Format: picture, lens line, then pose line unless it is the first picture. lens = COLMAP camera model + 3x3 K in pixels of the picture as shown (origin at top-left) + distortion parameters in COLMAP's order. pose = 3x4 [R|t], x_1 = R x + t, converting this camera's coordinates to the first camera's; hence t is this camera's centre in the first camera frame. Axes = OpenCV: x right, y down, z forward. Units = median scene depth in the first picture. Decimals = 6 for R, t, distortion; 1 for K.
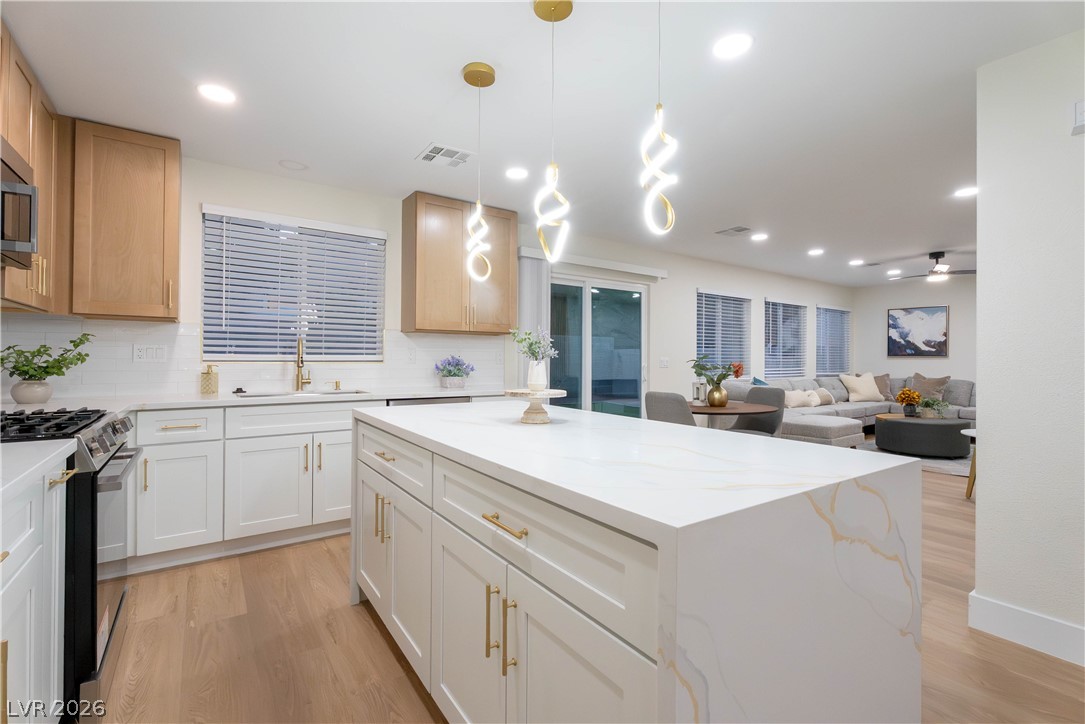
lens RADIAL K [[482.8, 0, 540.5], [0, 482.8, 355.6], [0, 0, 1]] dist [0.001156, 0.000133]
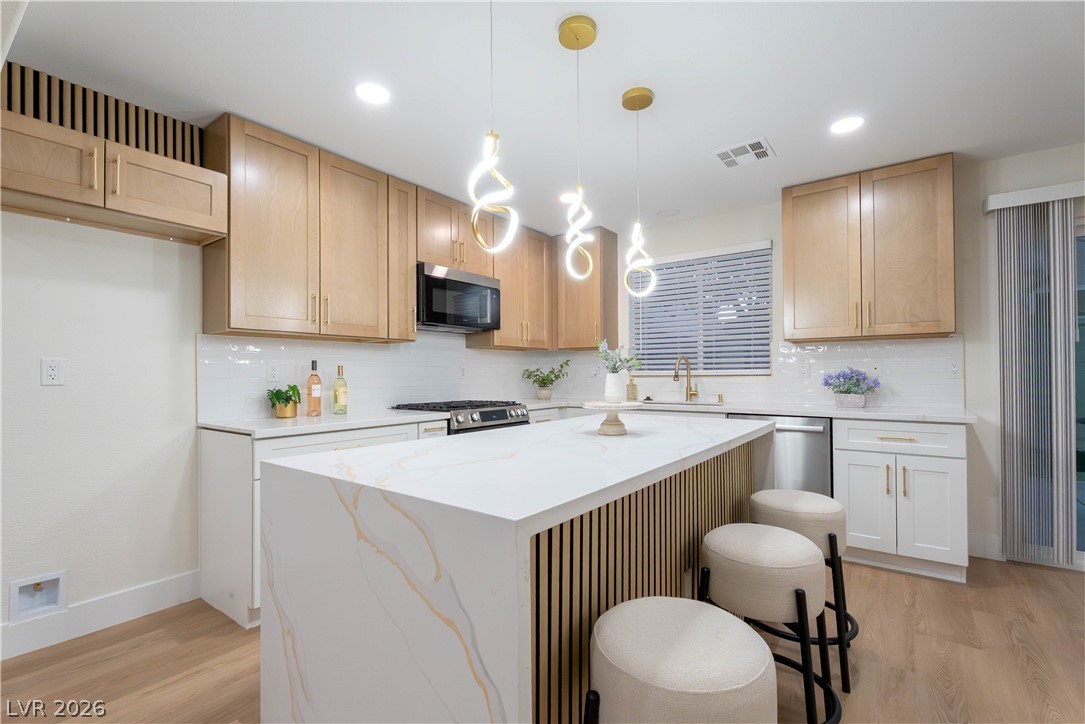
lens RADIAL K [[486.2, 0, 541.9], [0, 486.2, 370.2], [0, 0, 1]] dist [0.001390, -0.000151]
pose [[0.322336, -0.017867, -0.946457, 0.398125], [0.015039, 0.999792, -0.013752, 0.007161], [0.946506, -0.009801, 0.322538, 0.233001]]
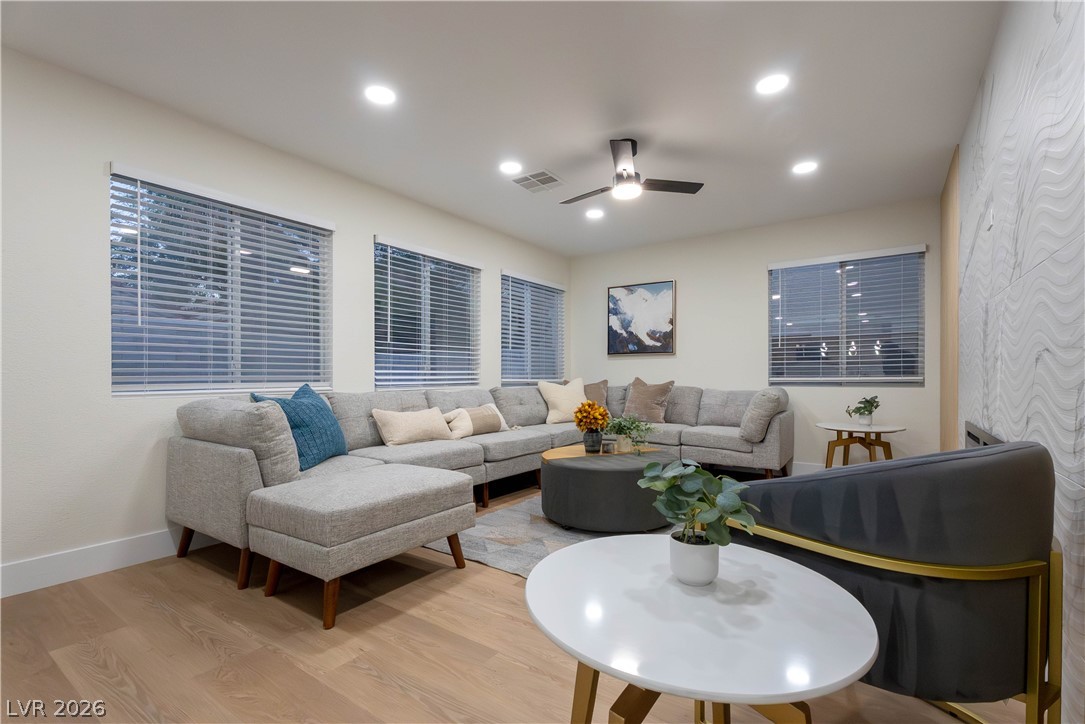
lens RADIAL K [[487.2, 0, 540.8], [0, 487.2, 378.0], [0, 0, 1]] dist [0.000393, 0.000356]
pose [[0.939342, -0.008267, 0.342883, 0.735129], [0.005032, 0.999934, 0.010322, 0.050955], [-0.342945, -0.007971, 0.939322, 0.709548]]
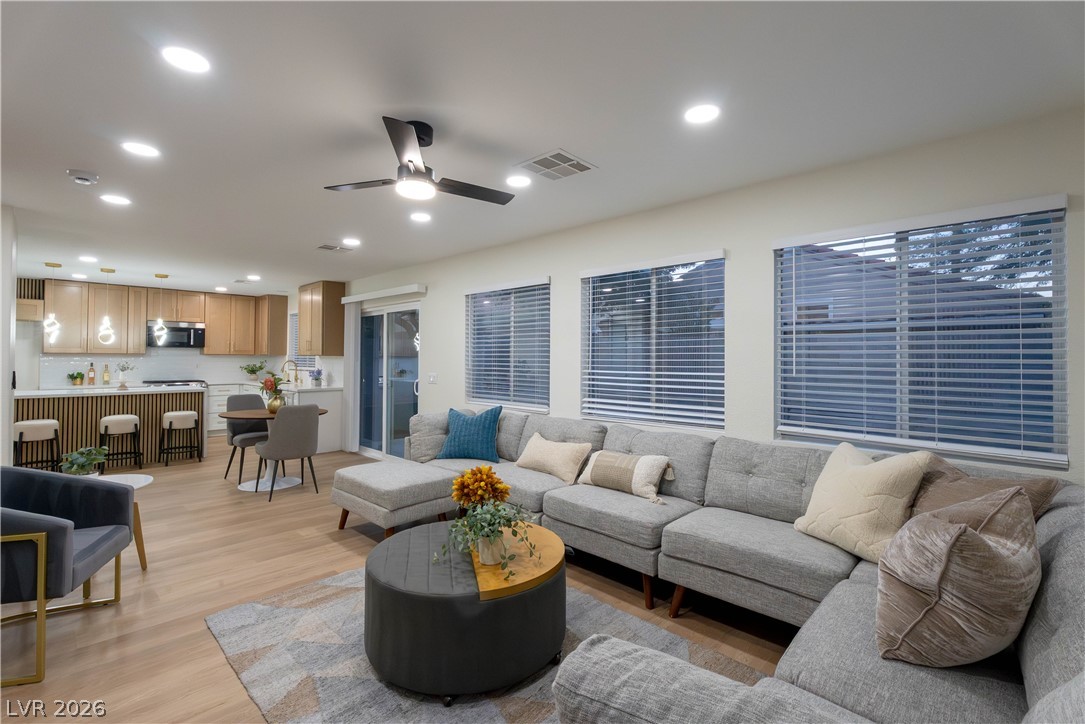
lens RADIAL K [[482.8, 0, 540.5], [0, 482.8, 355.6], [0, 0, 1]] dist [0.001156, 0.000133]
pose [[0.195874, -0.010231, -0.980576, 1.653052], [0.000318, 0.999946, -0.010370, -0.027406], [0.980629, 0.001720, 0.195867, 1.378080]]
